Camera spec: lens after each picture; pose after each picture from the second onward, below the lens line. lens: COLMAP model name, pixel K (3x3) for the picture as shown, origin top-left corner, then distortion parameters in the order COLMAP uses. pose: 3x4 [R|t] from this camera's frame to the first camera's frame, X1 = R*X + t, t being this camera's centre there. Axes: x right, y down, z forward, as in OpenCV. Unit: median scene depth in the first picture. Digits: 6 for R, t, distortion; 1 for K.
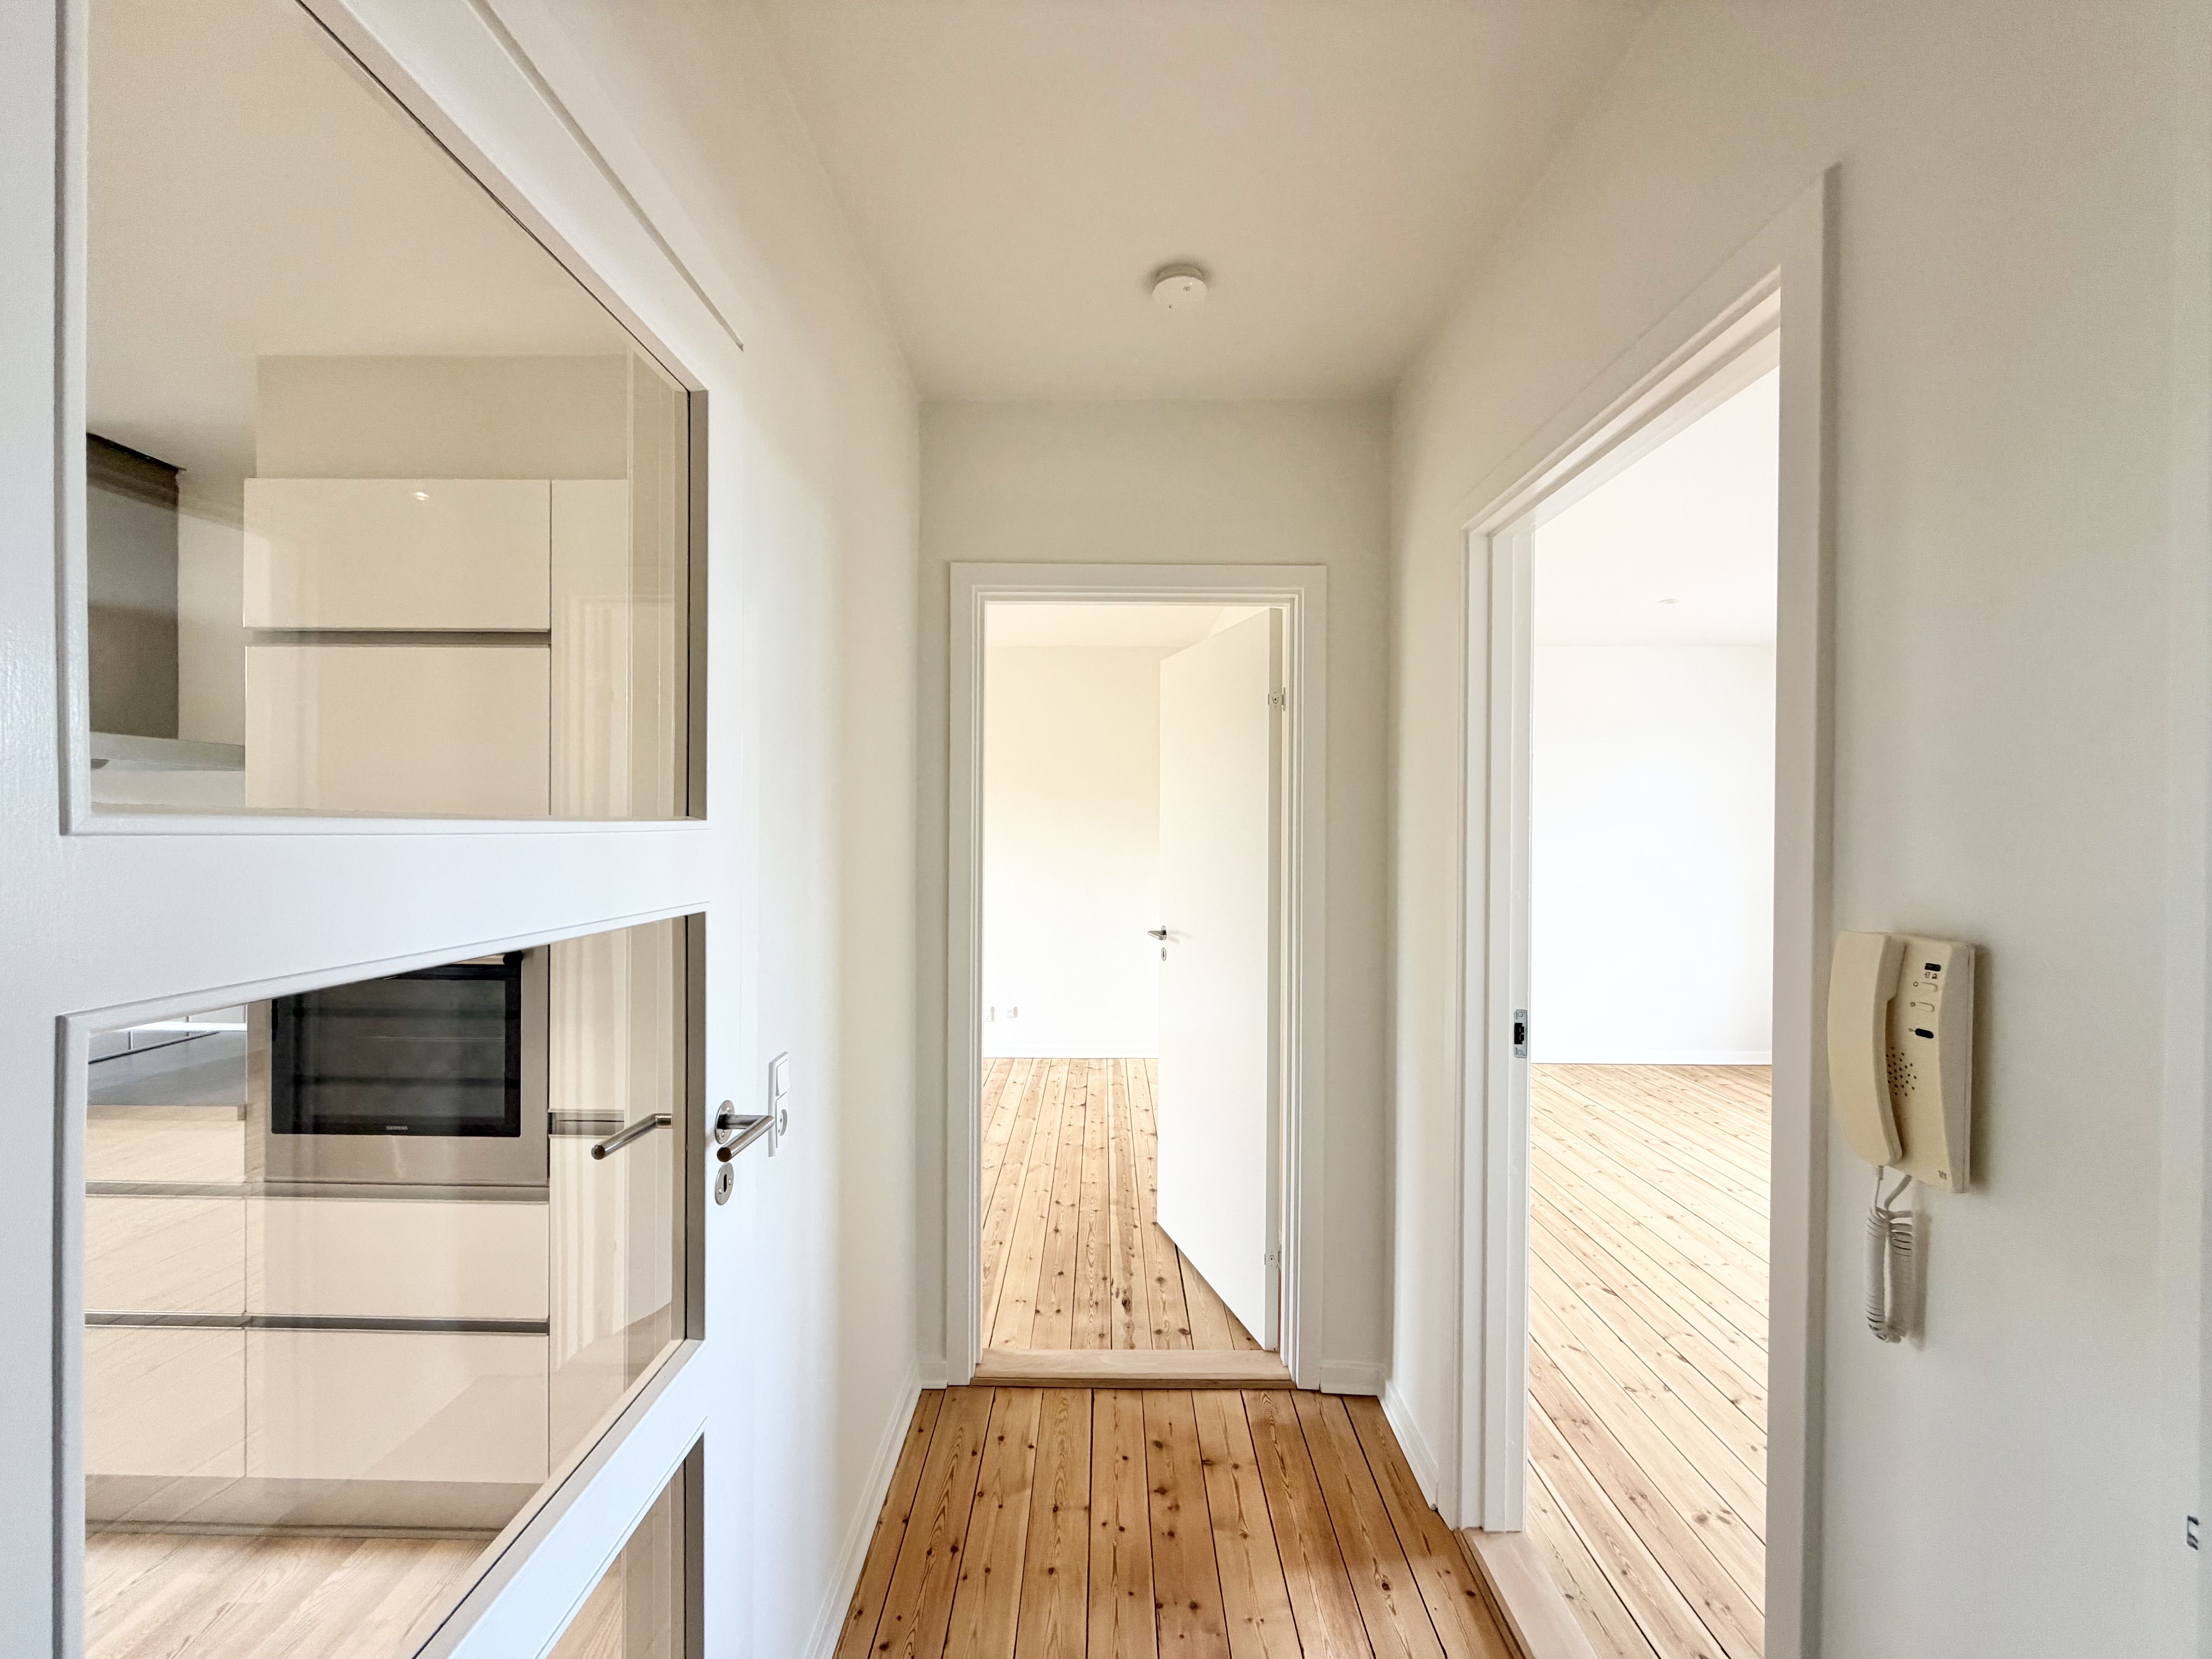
lens RADIAL K [[885.5, 0, 1090.9], [0, 885.5, 829.2], [0, 0, 1]] dist [0.000864, 0.000242]
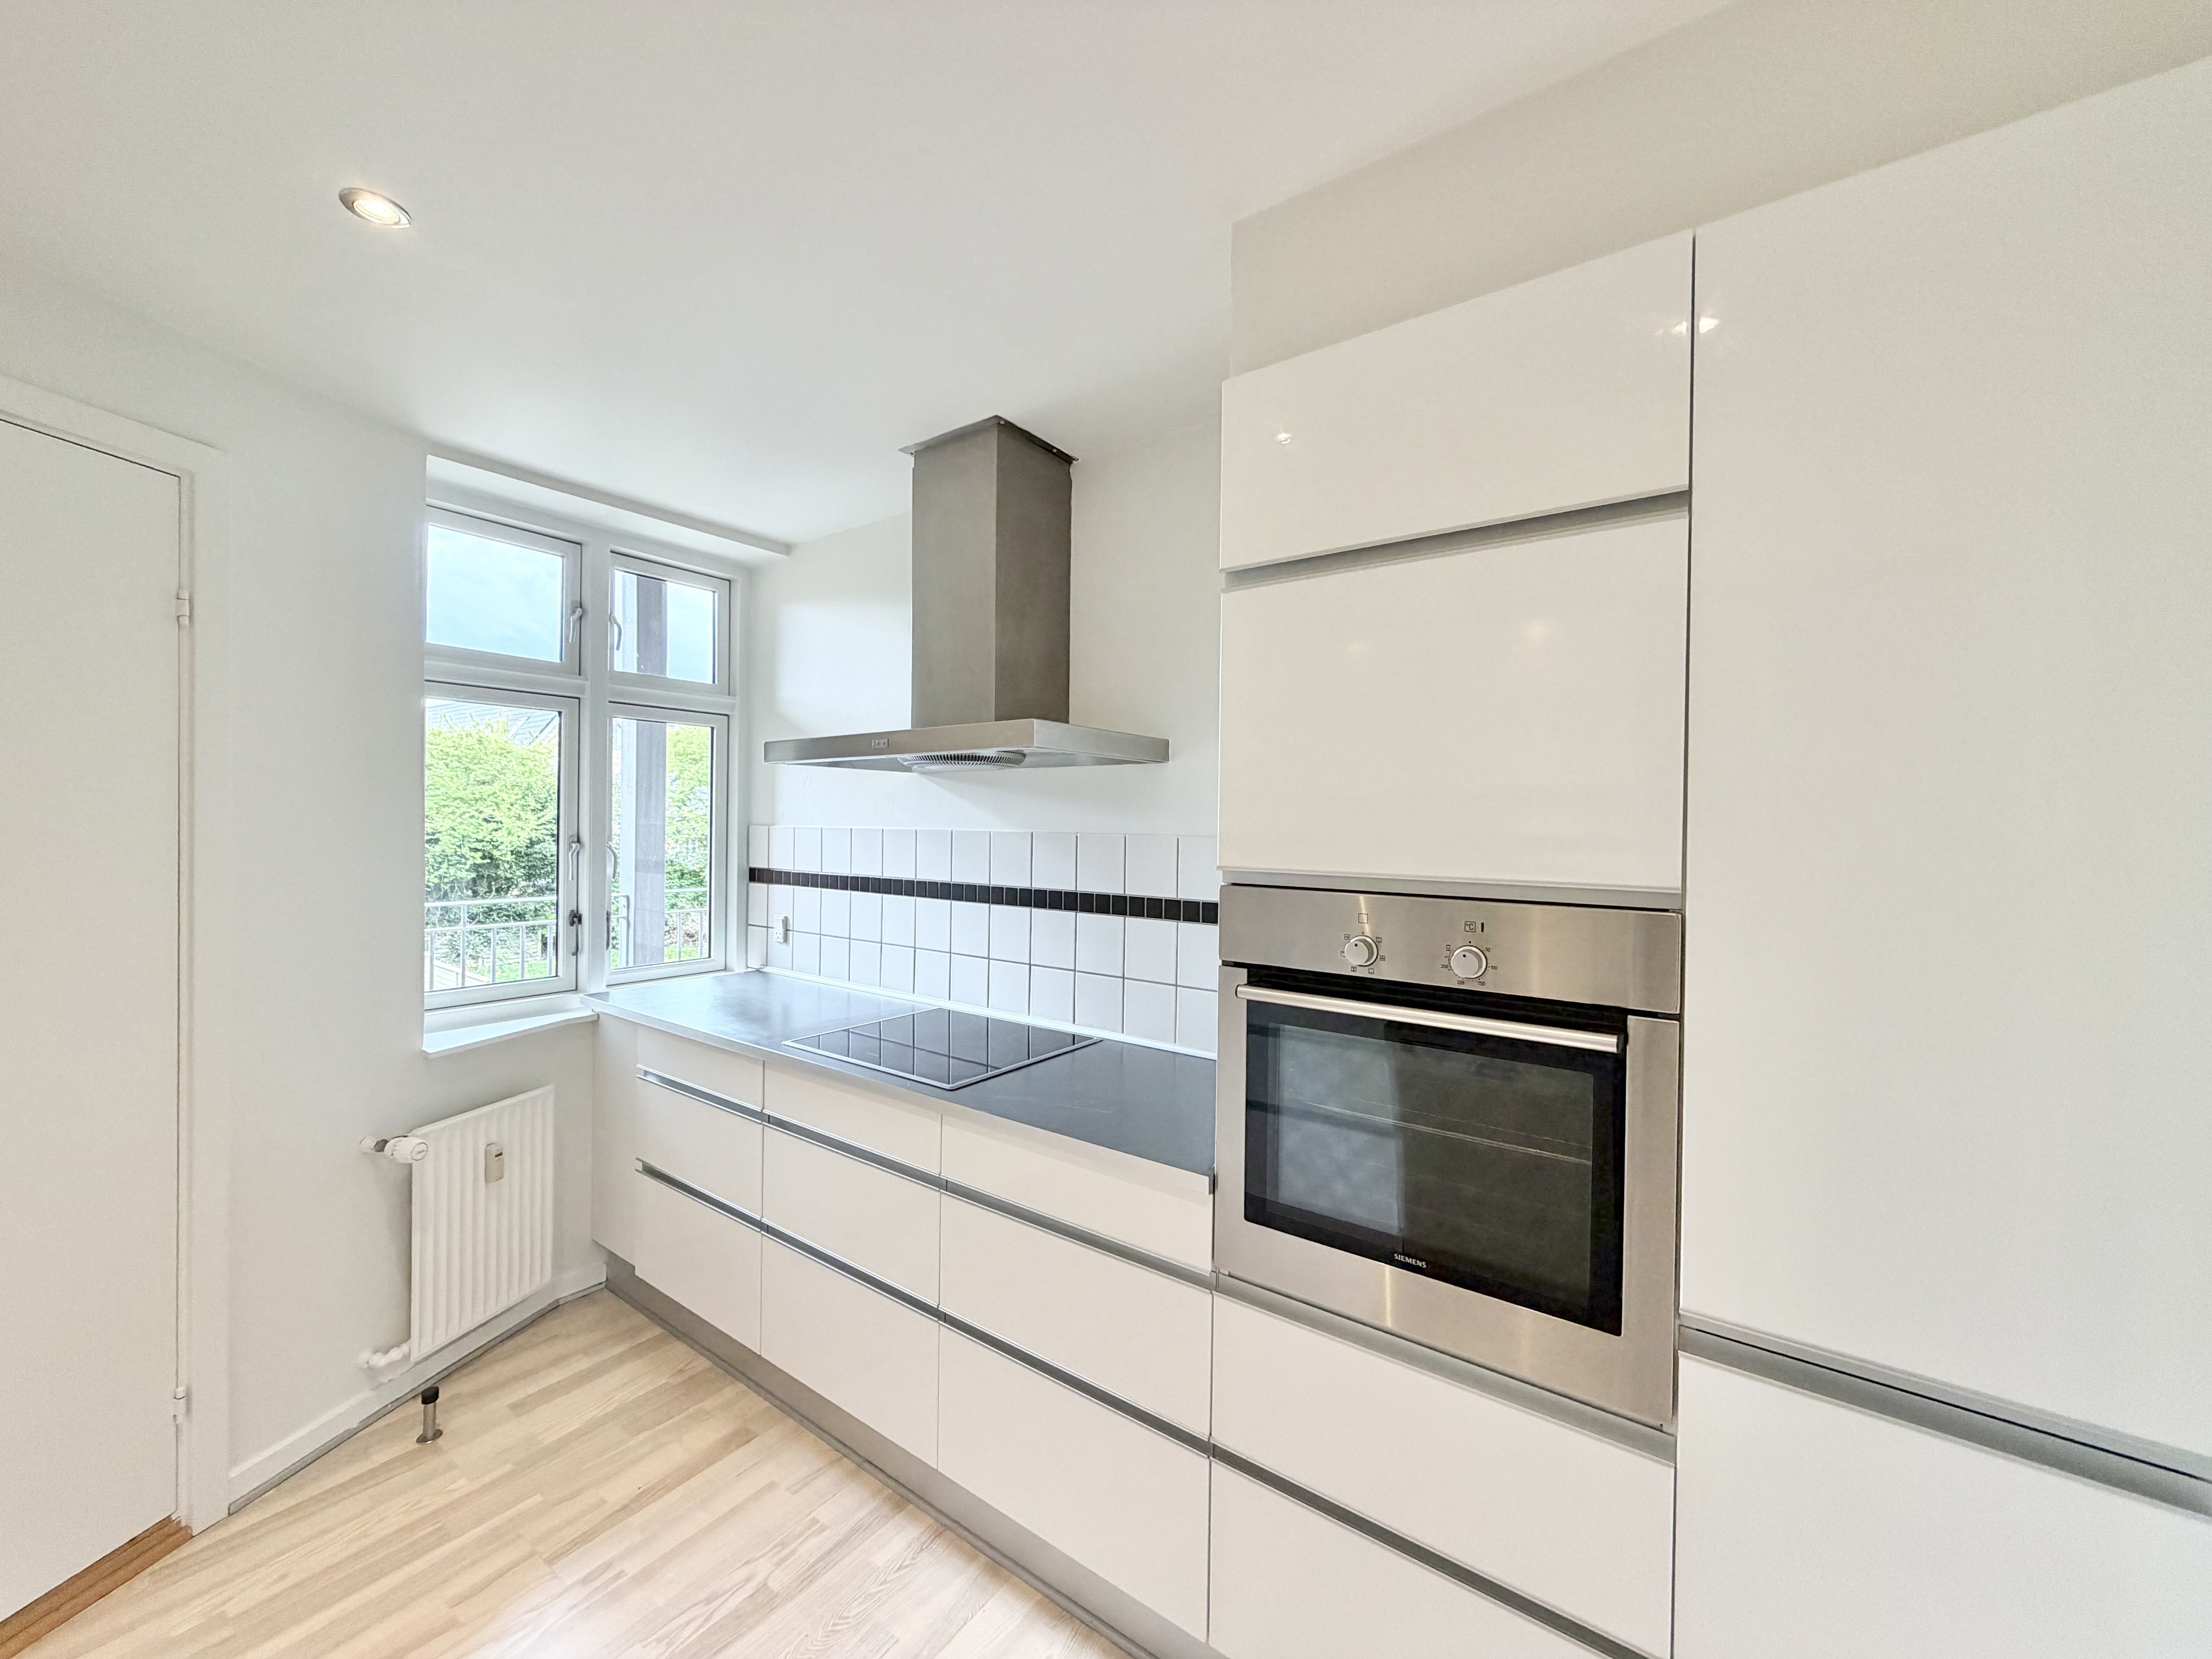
lens RADIAL K [[885.5, 0, 1102.2], [0, 885.5, 826.1], [0, 0, 1]] dist [0.000864, 0.000242]
pose [[0.812523, 0.010292, -0.582839, -0.579318], [-0.013849, 0.999903, -0.001650, 0.006854], [0.582765, 0.009413, 0.812586, 0.300362]]
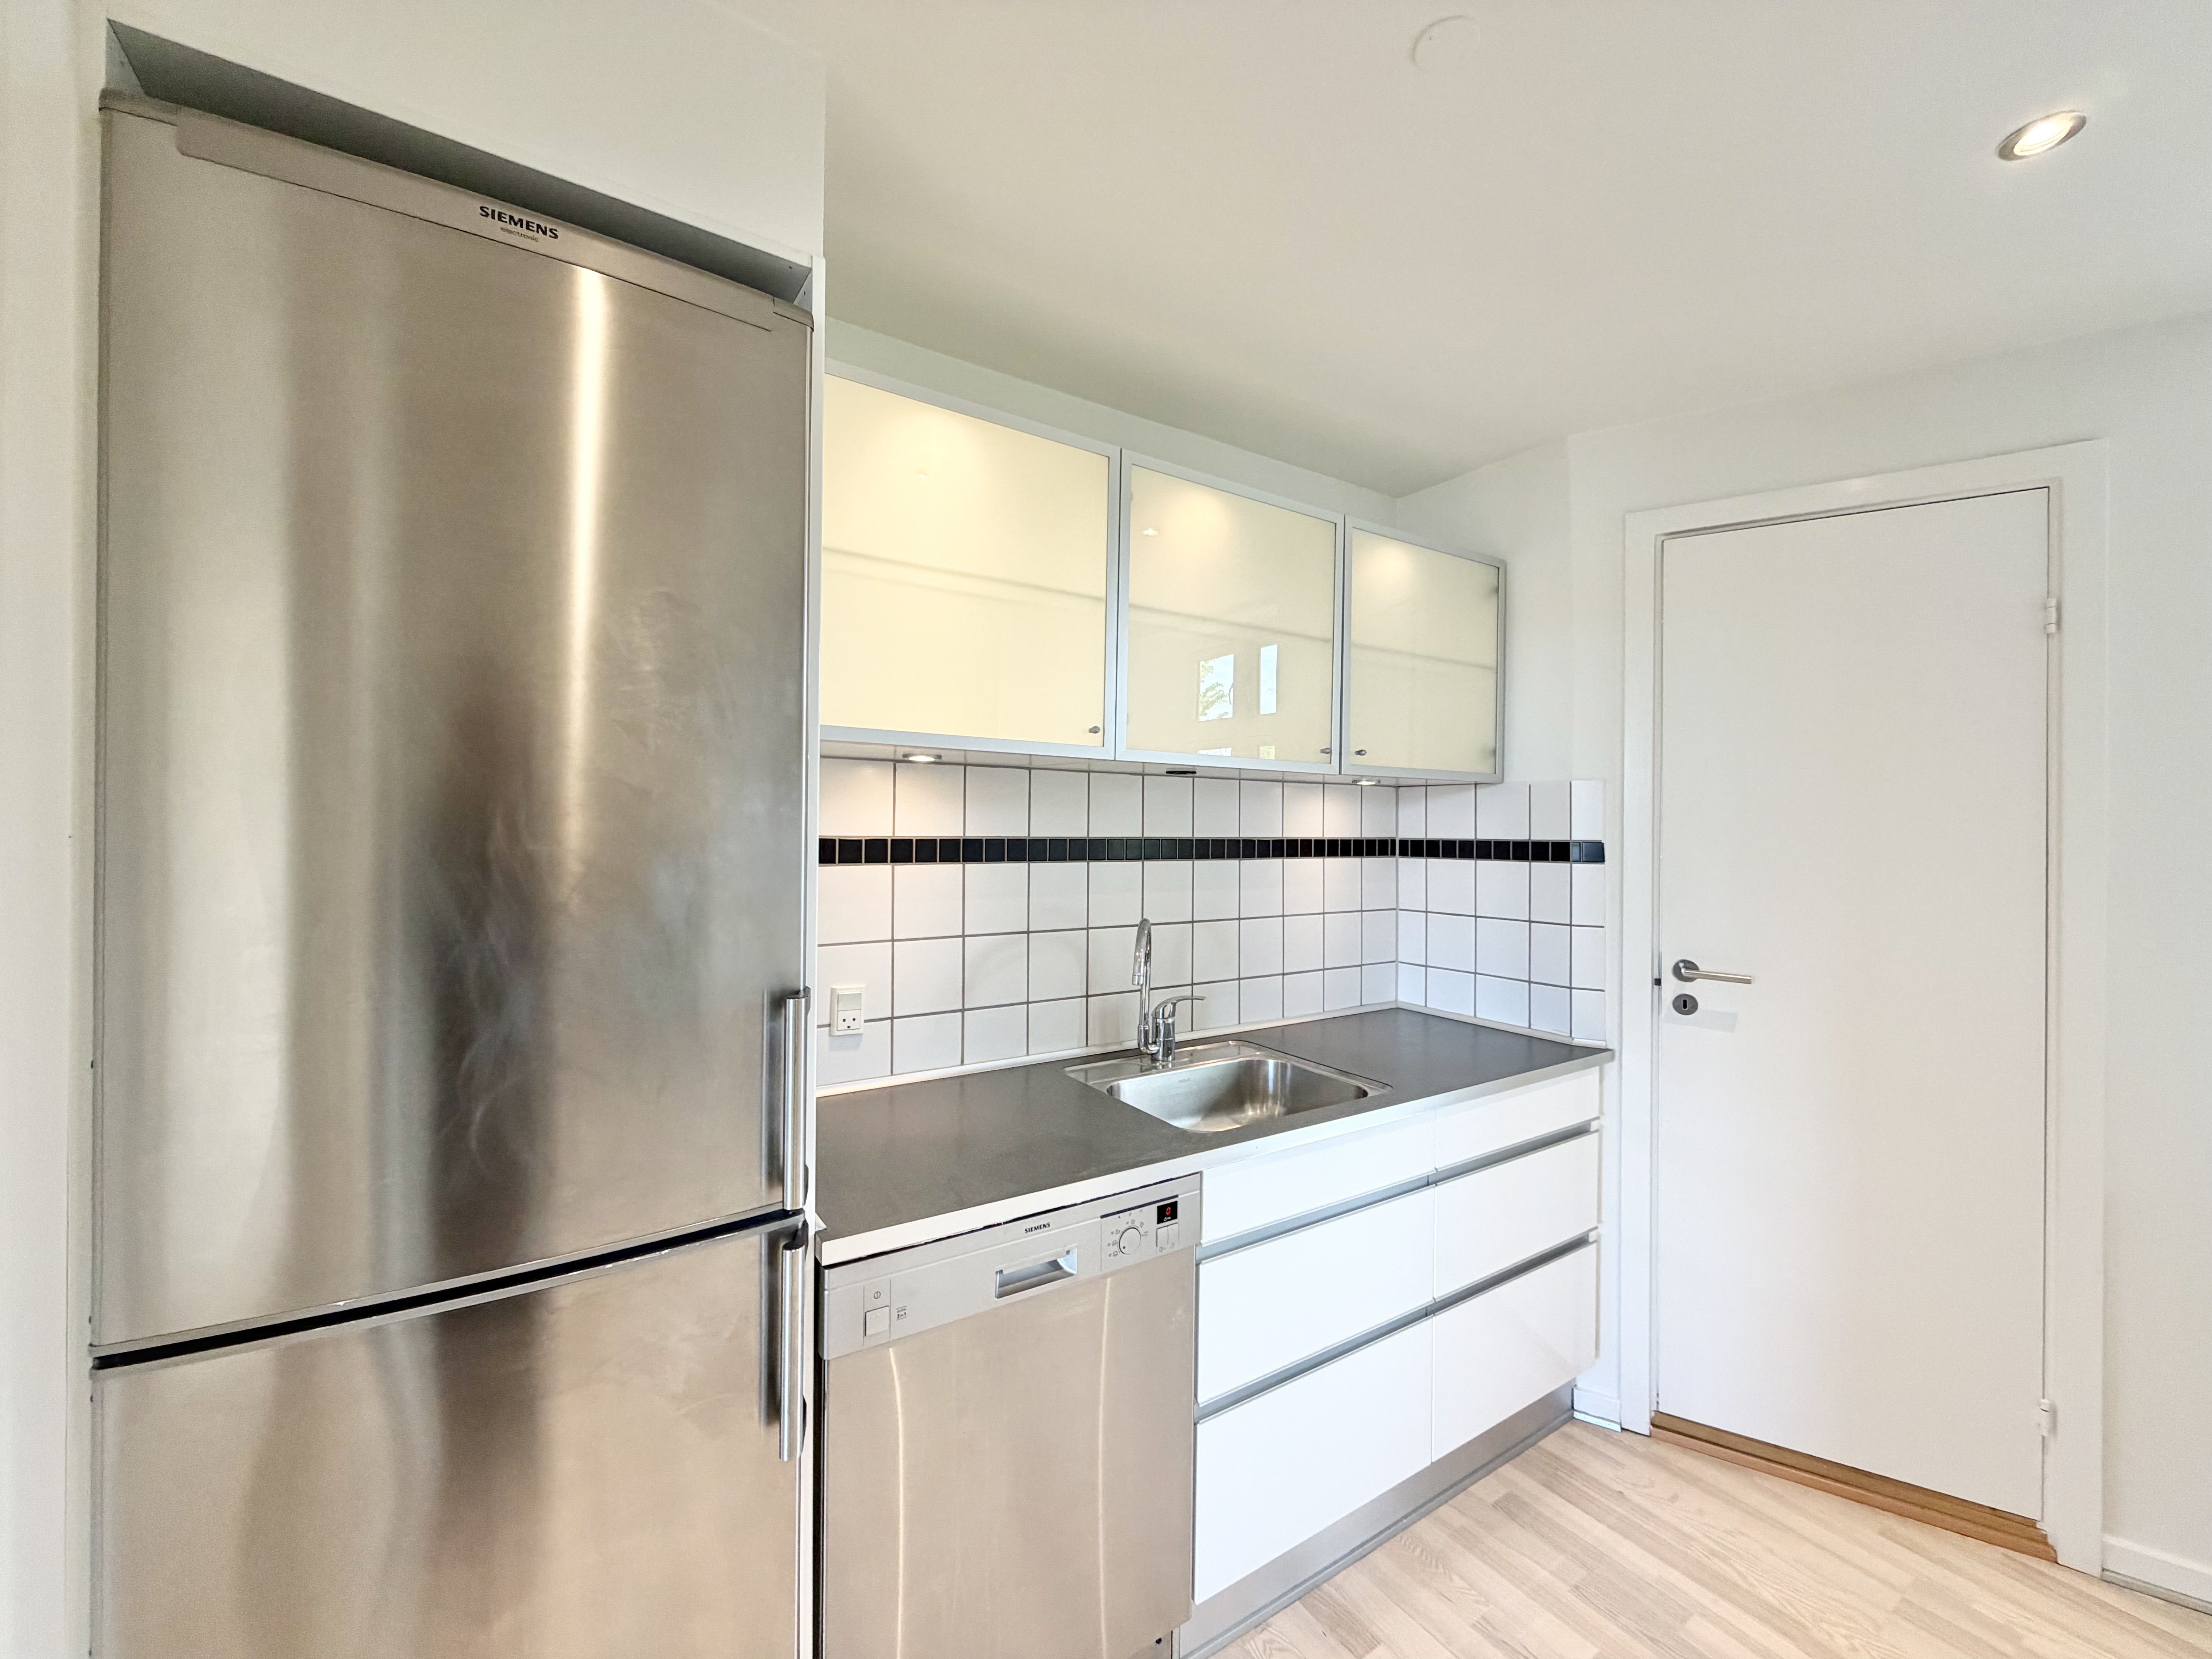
lens RADIAL K [[885.5, 0, 1106.1], [0, 885.5, 824.1], [0, 0, 1]] dist [0.000864, 0.000242]
pose [[-0.824464, -0.011300, -0.565802, -0.564845], [-0.010614, 0.999934, -0.004503, 0.024214], [0.565816, 0.002293, -0.824529, 0.729514]]
